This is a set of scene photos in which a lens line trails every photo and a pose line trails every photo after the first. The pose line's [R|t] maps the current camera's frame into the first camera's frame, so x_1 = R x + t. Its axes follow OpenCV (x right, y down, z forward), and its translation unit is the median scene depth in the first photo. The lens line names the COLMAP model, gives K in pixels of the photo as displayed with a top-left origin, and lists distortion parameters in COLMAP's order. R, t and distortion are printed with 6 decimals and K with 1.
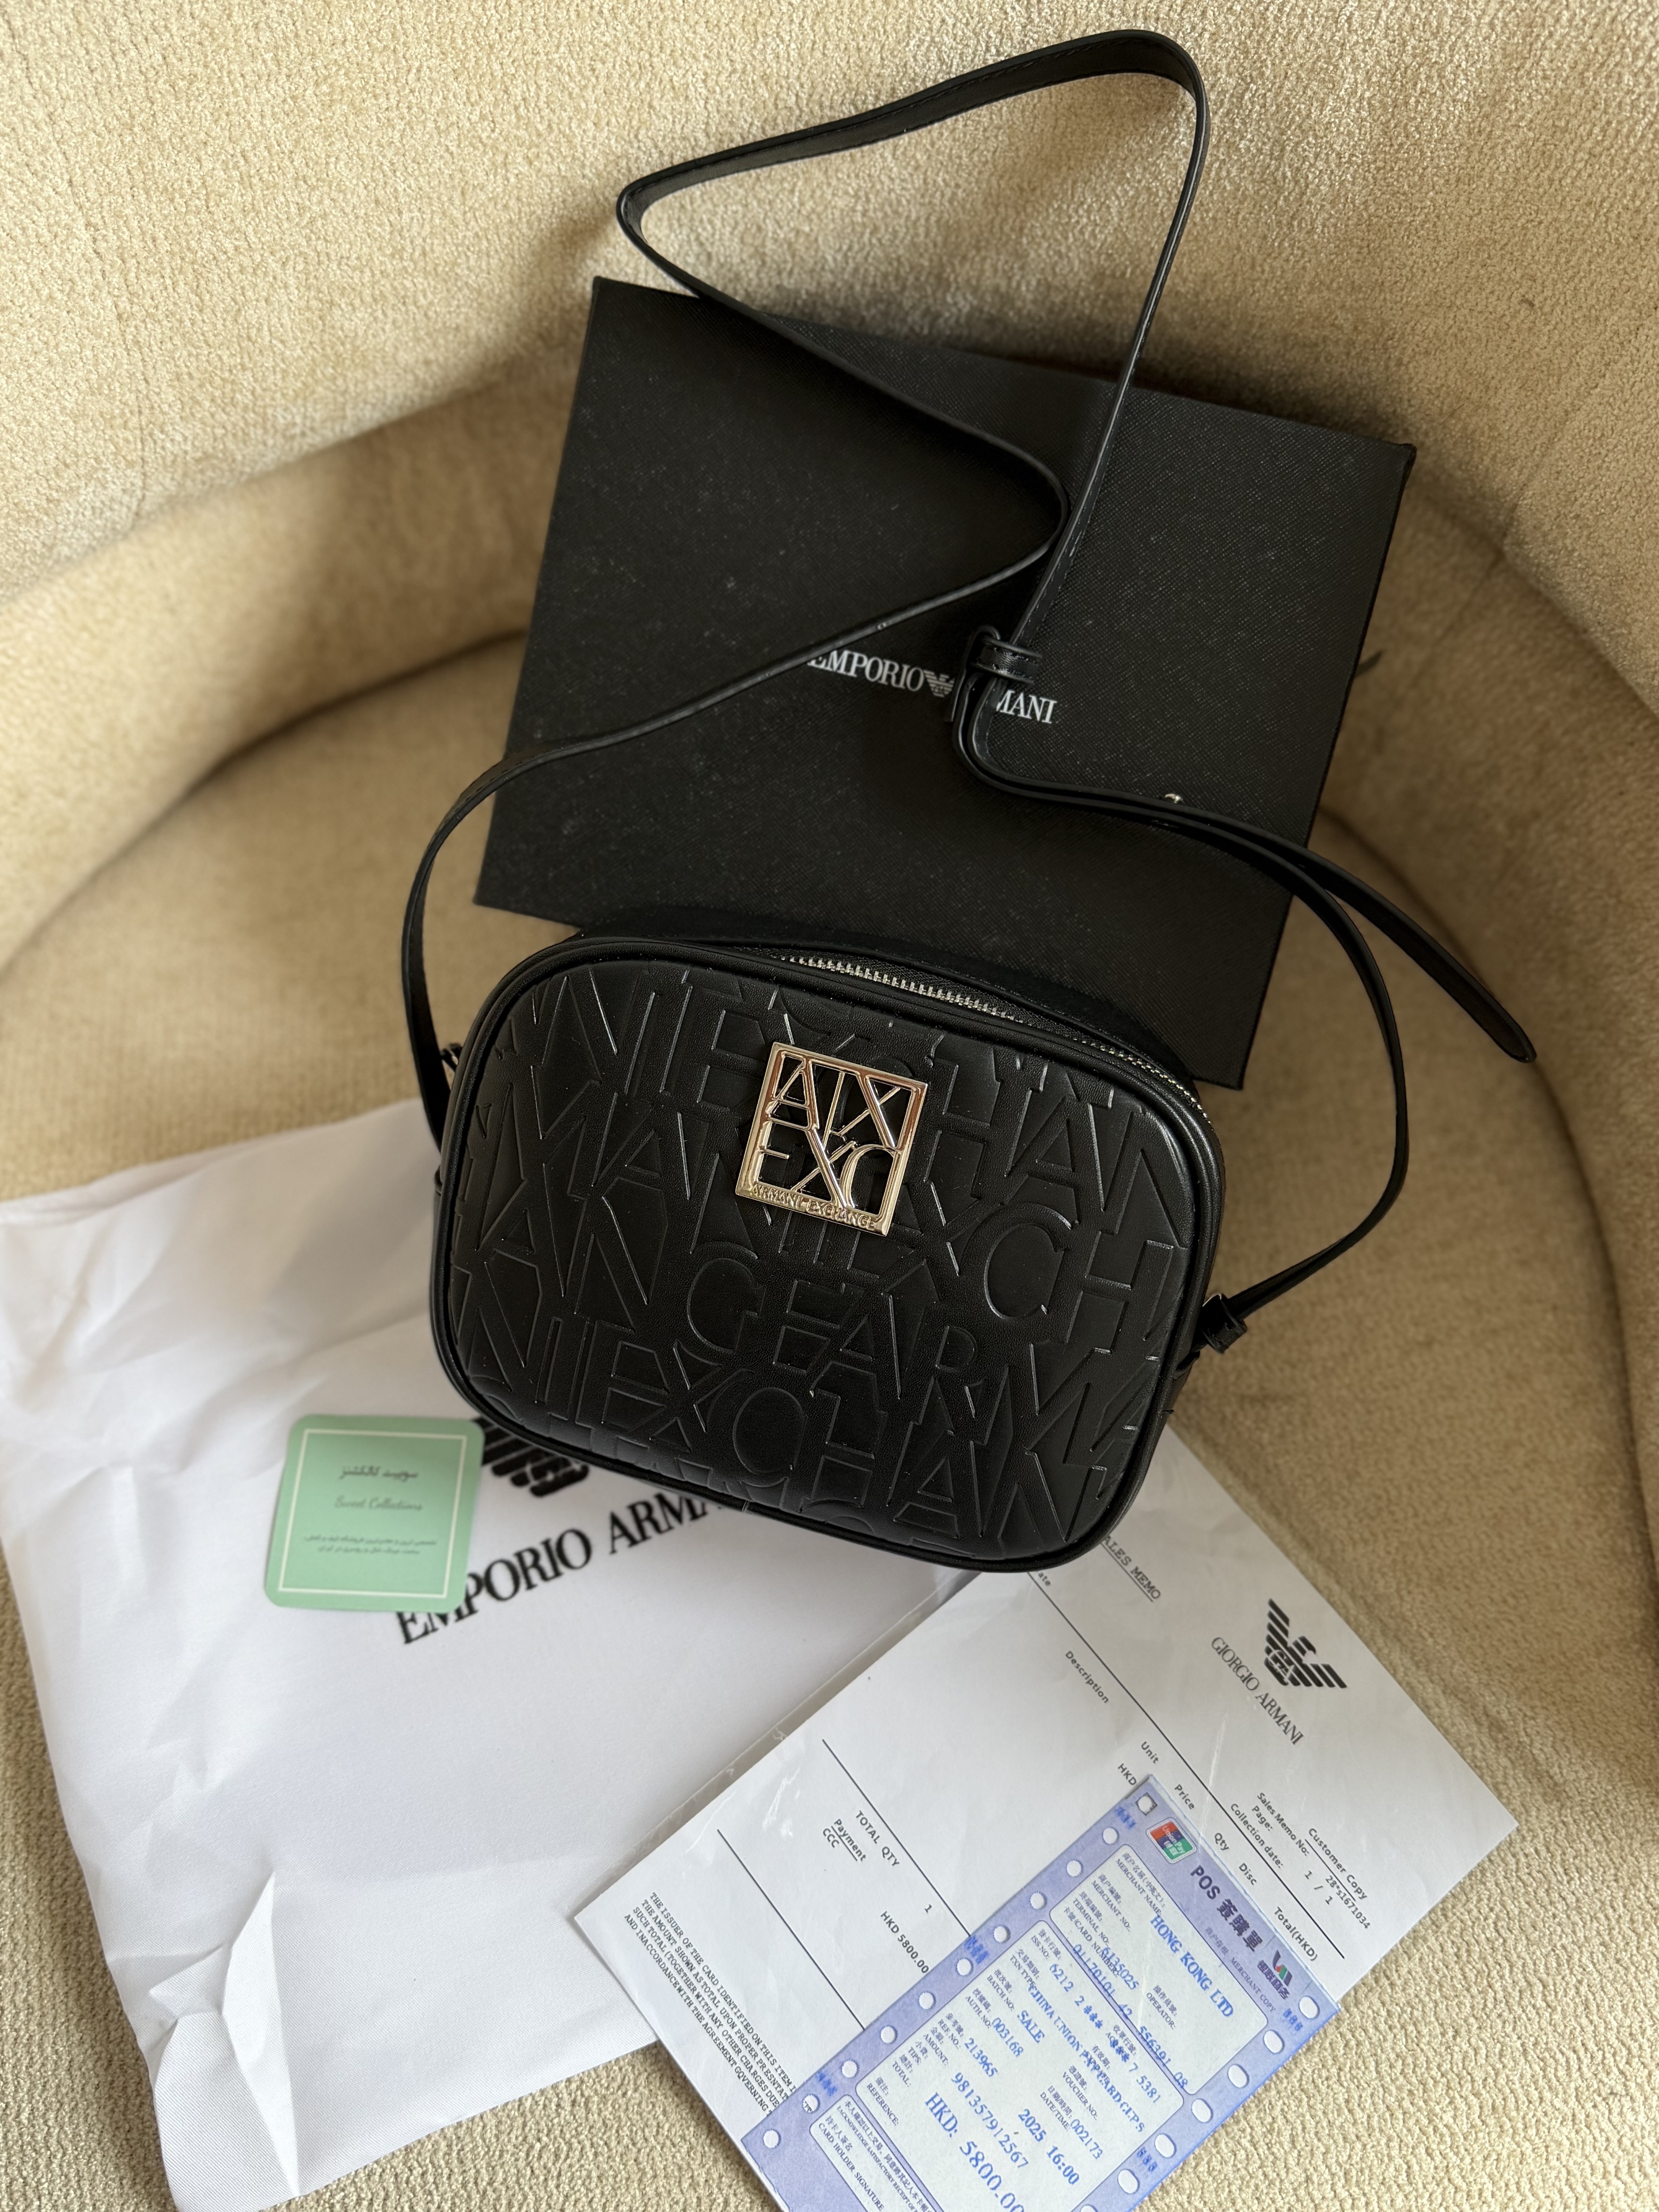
lens RADIAL K [[1977.3, 0, 825.9], [0, 1977.3, 1110.2], [0, 0, 1]] dist [0.170689, -0.443448]
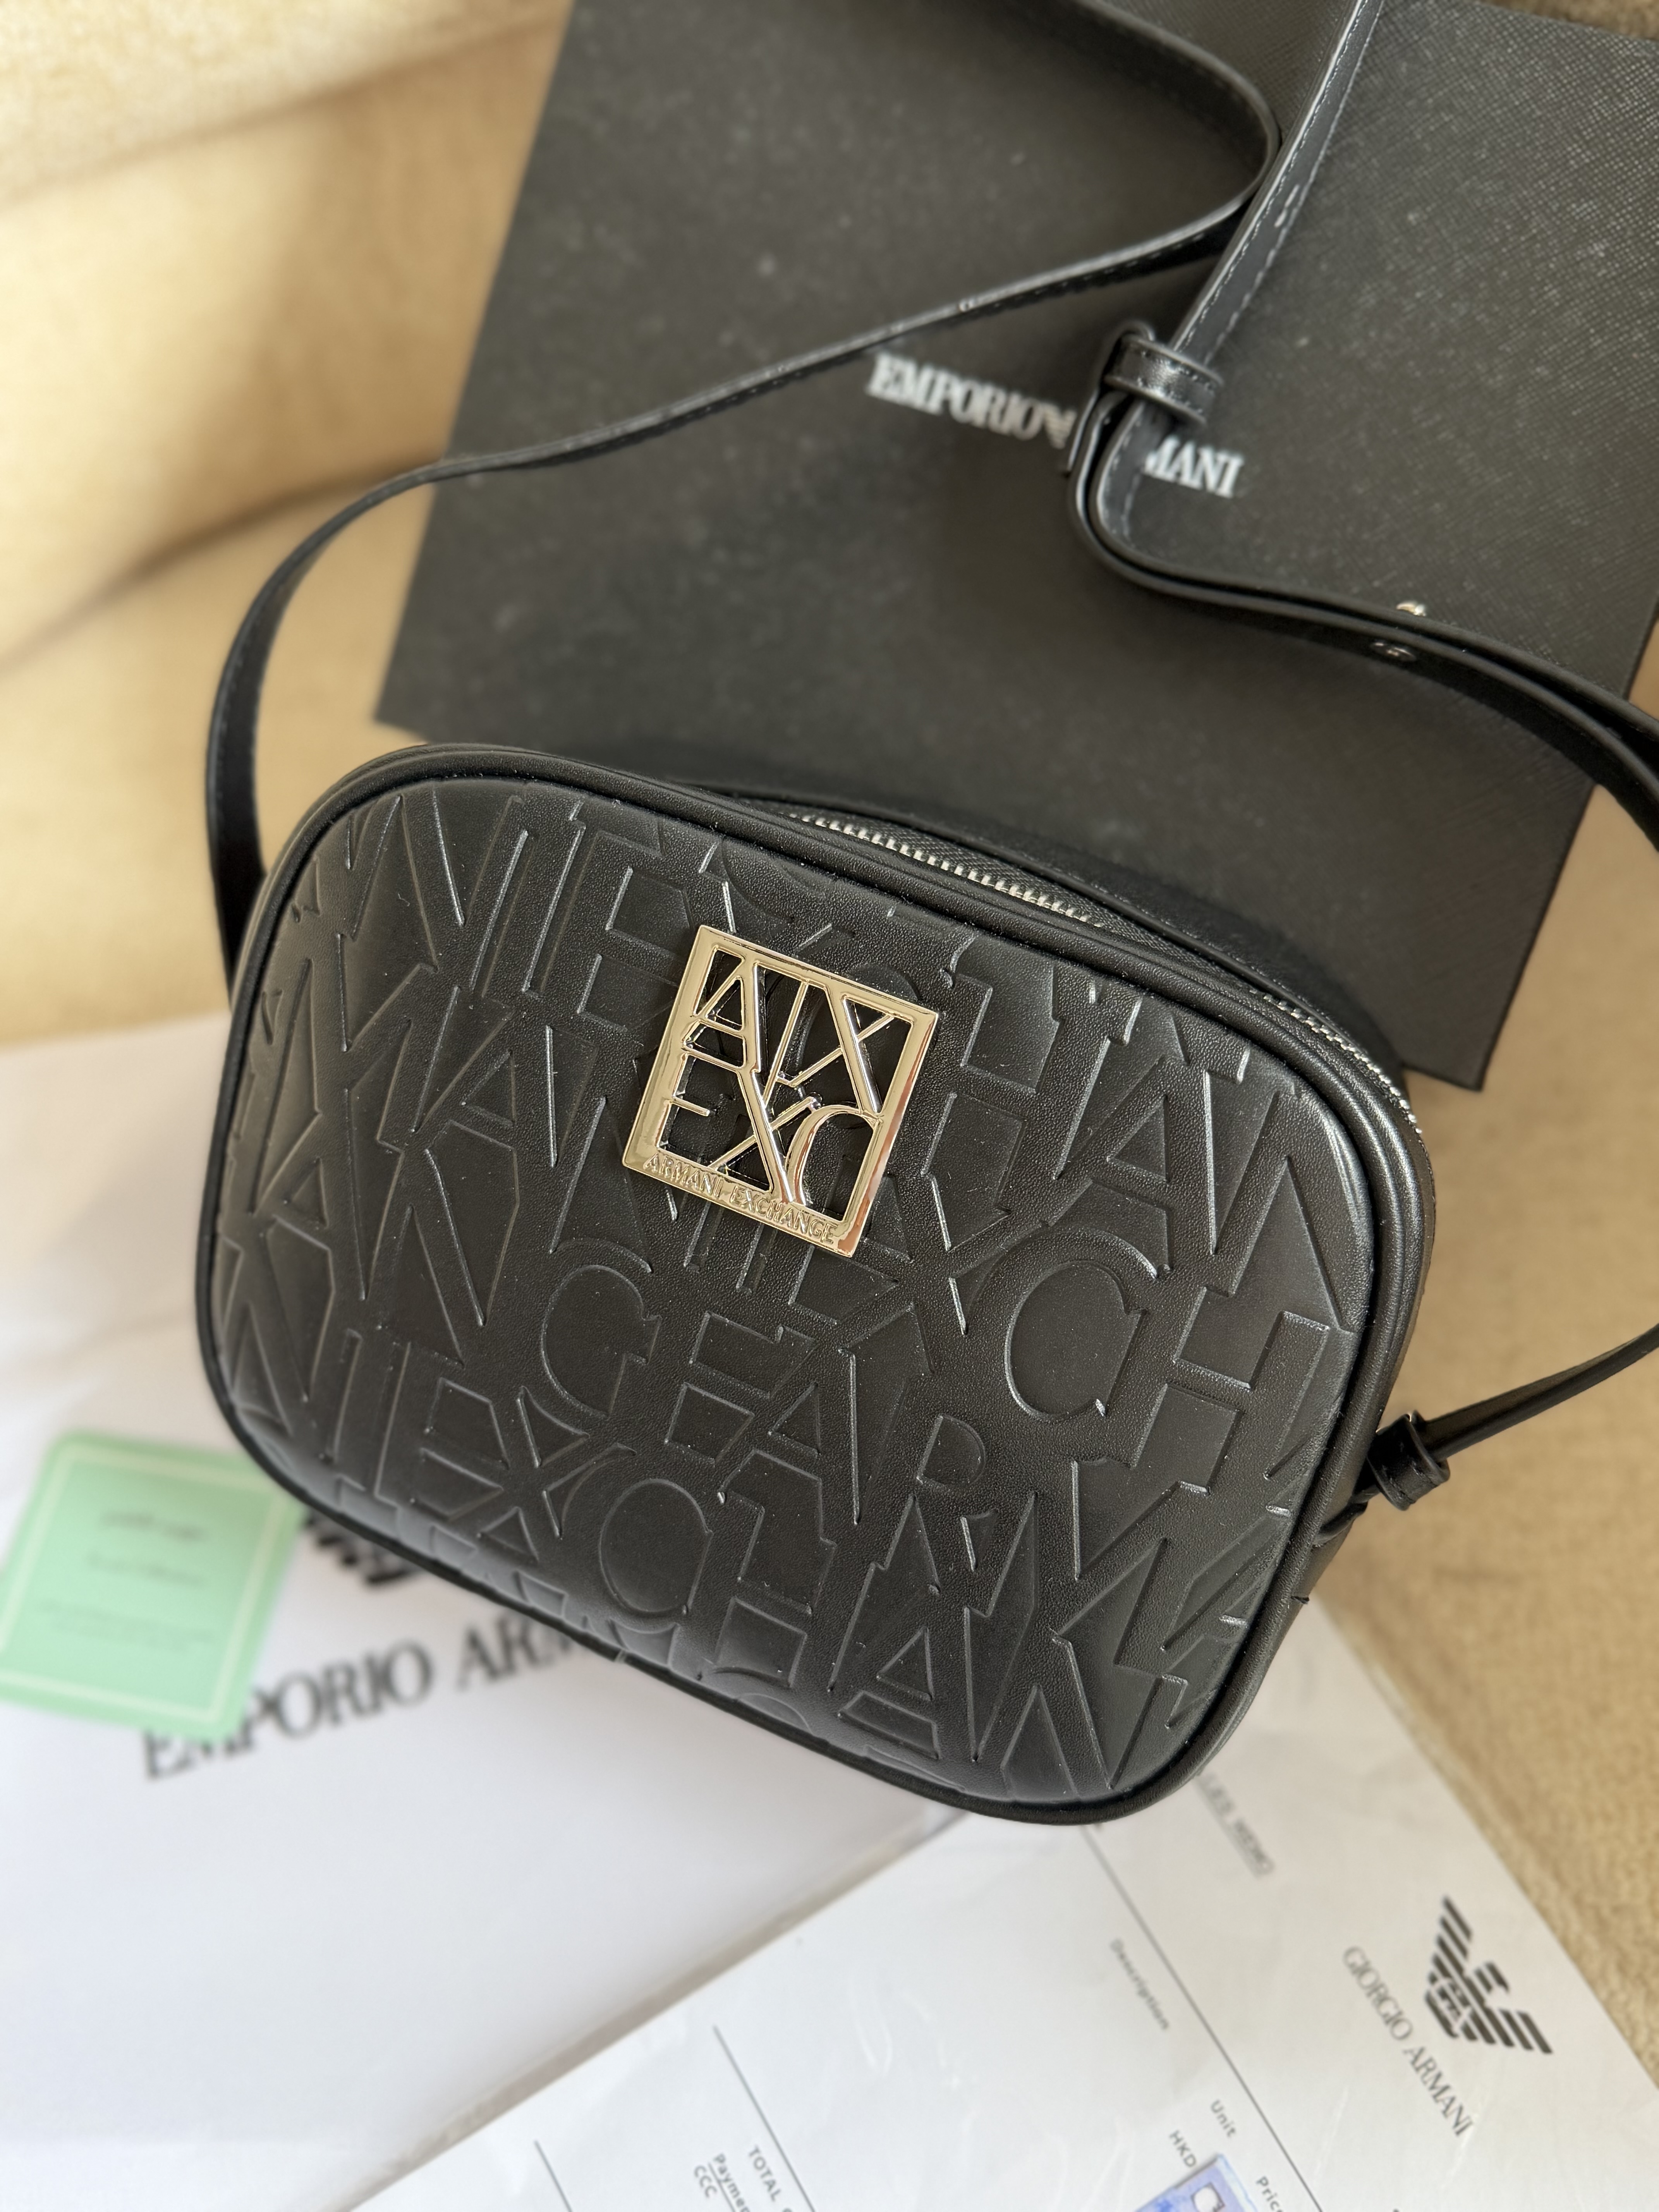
lens RADIAL K [[1965.3, 0, 841.3], [0, 1965.3, 1104.6], [0, 0, 1]] dist [0.135658, -0.383095]
pose [[0.987942, 0.096812, -0.120825, 0.083798], [-0.099080, 0.994996, -0.012891, 0.021577], [0.118972, 0.024707, 0.992590, 0.345850]]
